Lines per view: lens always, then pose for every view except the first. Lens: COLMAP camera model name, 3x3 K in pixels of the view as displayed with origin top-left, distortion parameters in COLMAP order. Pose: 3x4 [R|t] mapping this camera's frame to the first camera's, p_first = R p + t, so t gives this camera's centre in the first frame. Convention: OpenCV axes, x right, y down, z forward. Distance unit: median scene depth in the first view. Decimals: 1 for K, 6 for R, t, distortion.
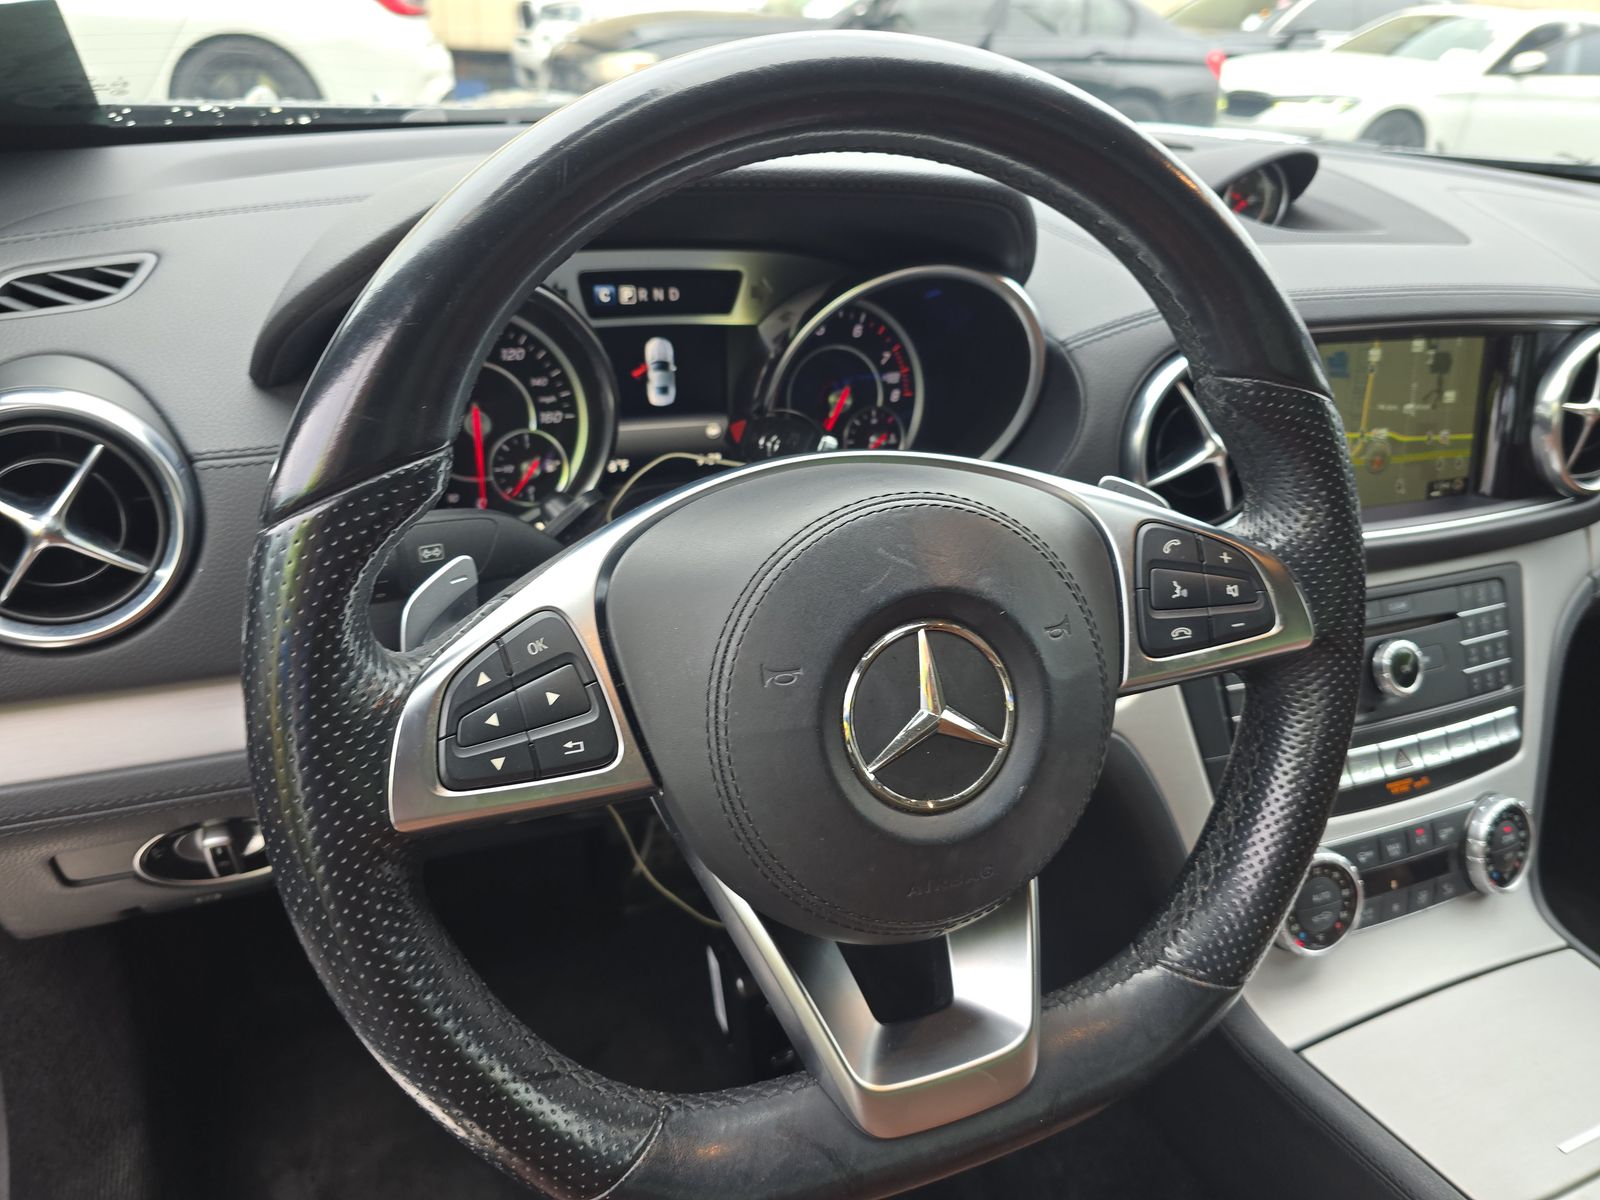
lens RADIAL K [[1071.2, 0, 800.0], [0, 1071.2, 600.0], [0, 0, 1]] dist [0.072450, -0.075224]
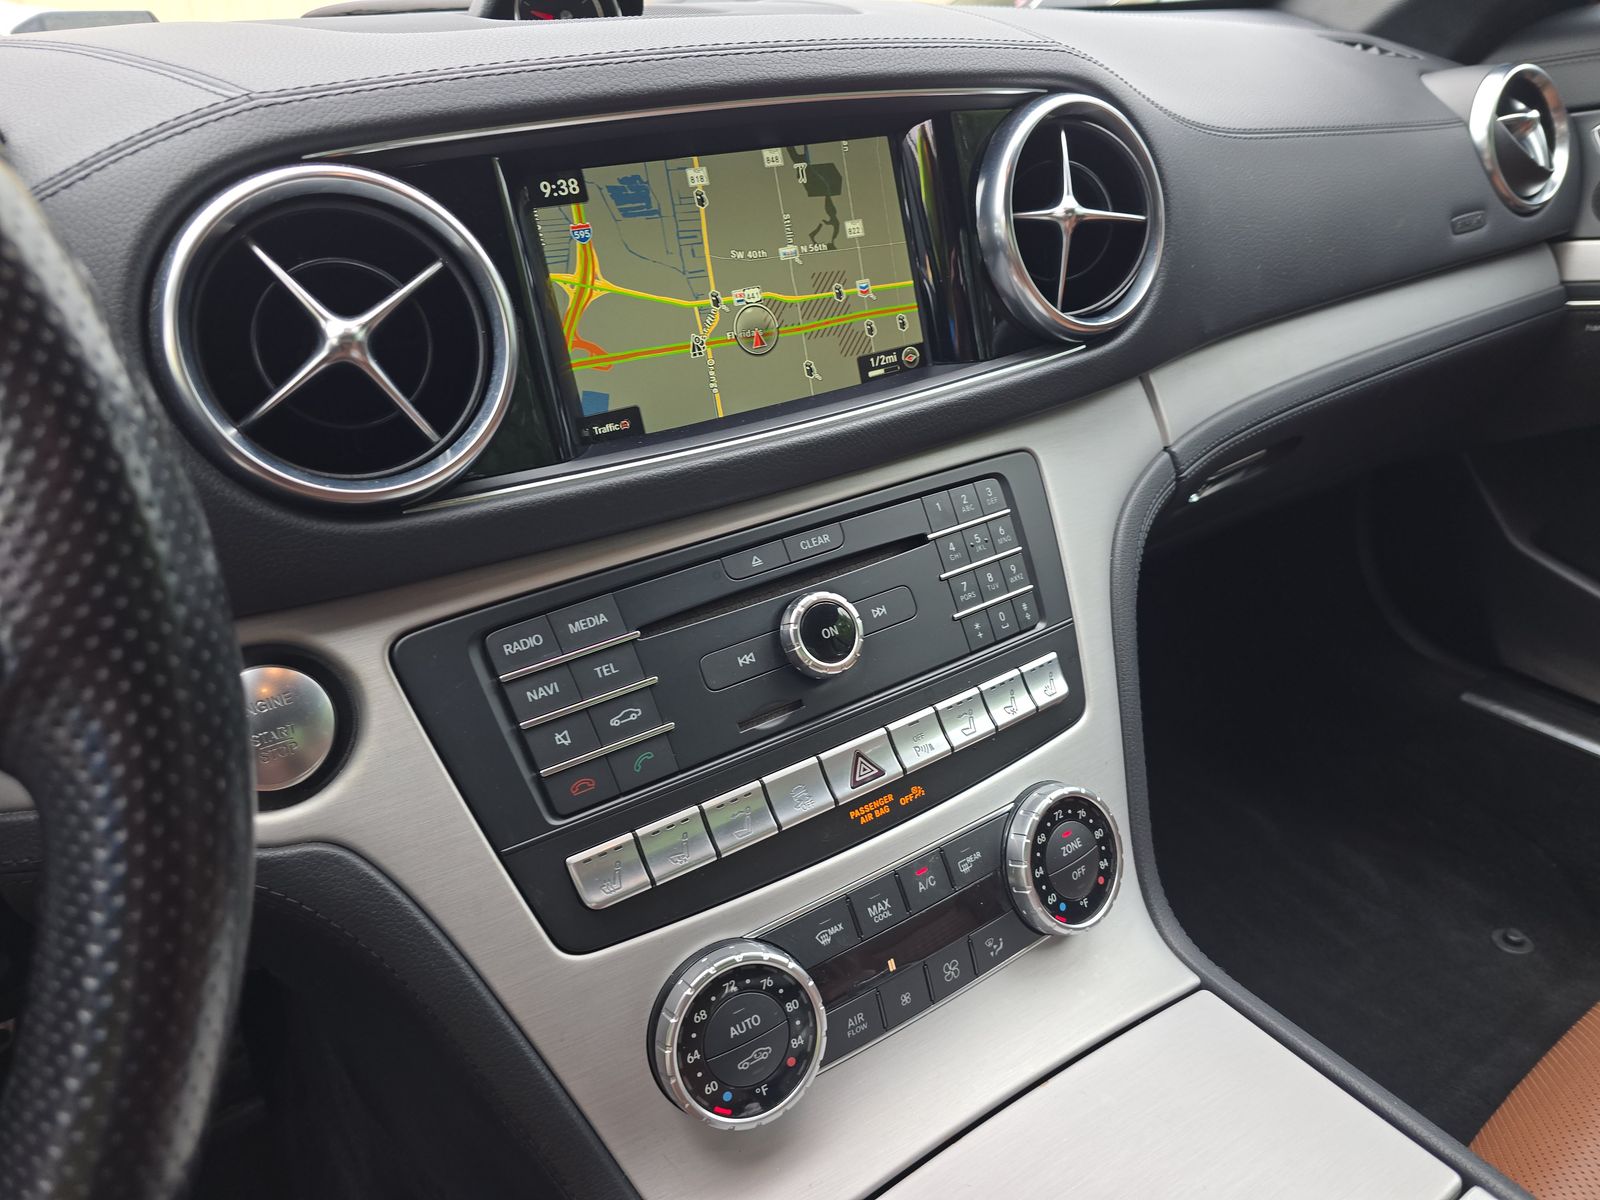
lens RADIAL K [[1071.2, 0, 800.0], [0, 1071.2, 600.0], [0, 0, 1]] dist [0.072450, -0.075224]
pose [[0.975999, -0.203484, 0.077588, 0.470723], [0.207025, 0.977492, -0.040623, 0.063148], [-0.067575, 0.055711, 0.996158, 0.344322]]
